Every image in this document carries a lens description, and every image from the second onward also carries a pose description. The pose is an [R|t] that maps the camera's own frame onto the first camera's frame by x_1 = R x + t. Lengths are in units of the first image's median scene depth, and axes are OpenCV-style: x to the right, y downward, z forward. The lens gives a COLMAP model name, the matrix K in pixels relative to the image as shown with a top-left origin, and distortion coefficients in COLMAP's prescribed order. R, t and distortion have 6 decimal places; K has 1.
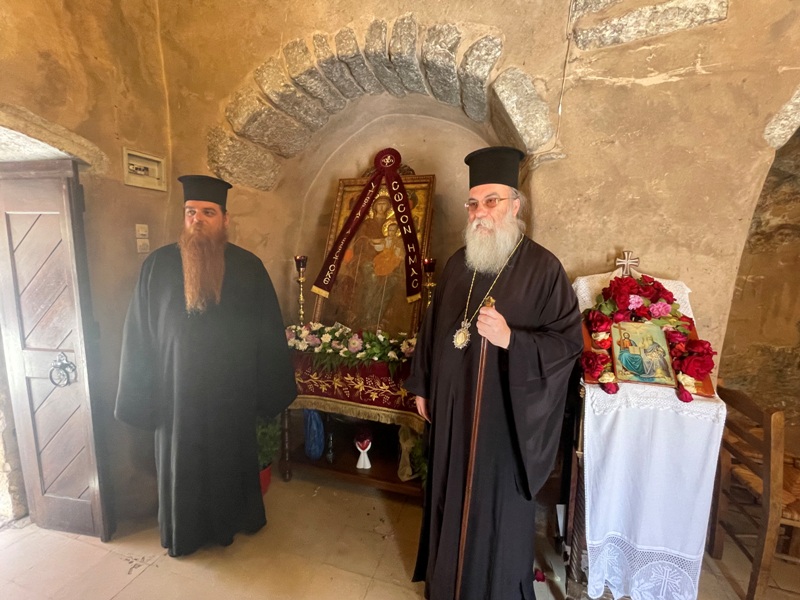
lens RADIAL K [[363.3, 0, 401.9], [0, 363.3, 294.9], [0, 0, 1]] dist [0.000080, 0.000783]
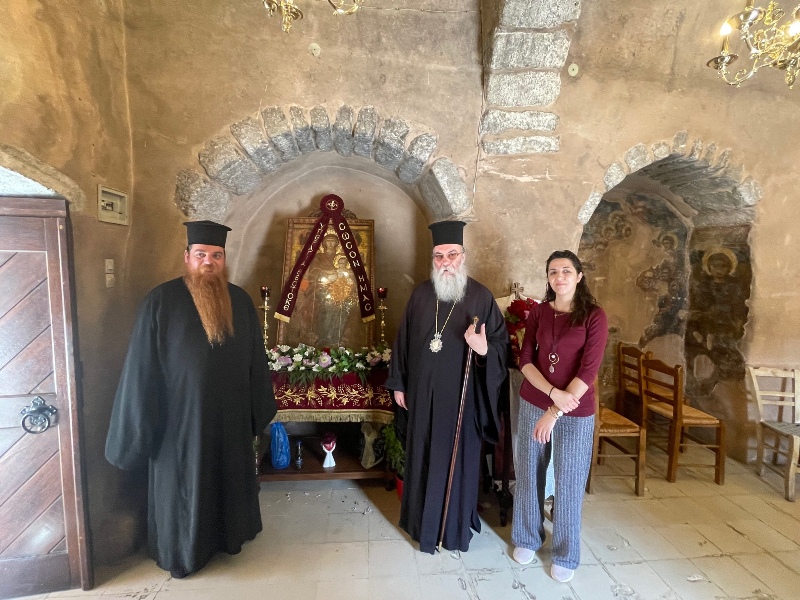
lens RADIAL K [[363.3, 0, 401.9], [0, 363.3, 294.9], [0, 0, 1]] dist [0.000080, 0.000783]
pose [[0.924572, -0.028274, 0.379956, -0.354848], [0.043773, 0.998522, -0.032212, -0.030317], [-0.378484, 0.046414, 0.924444, -0.216486]]
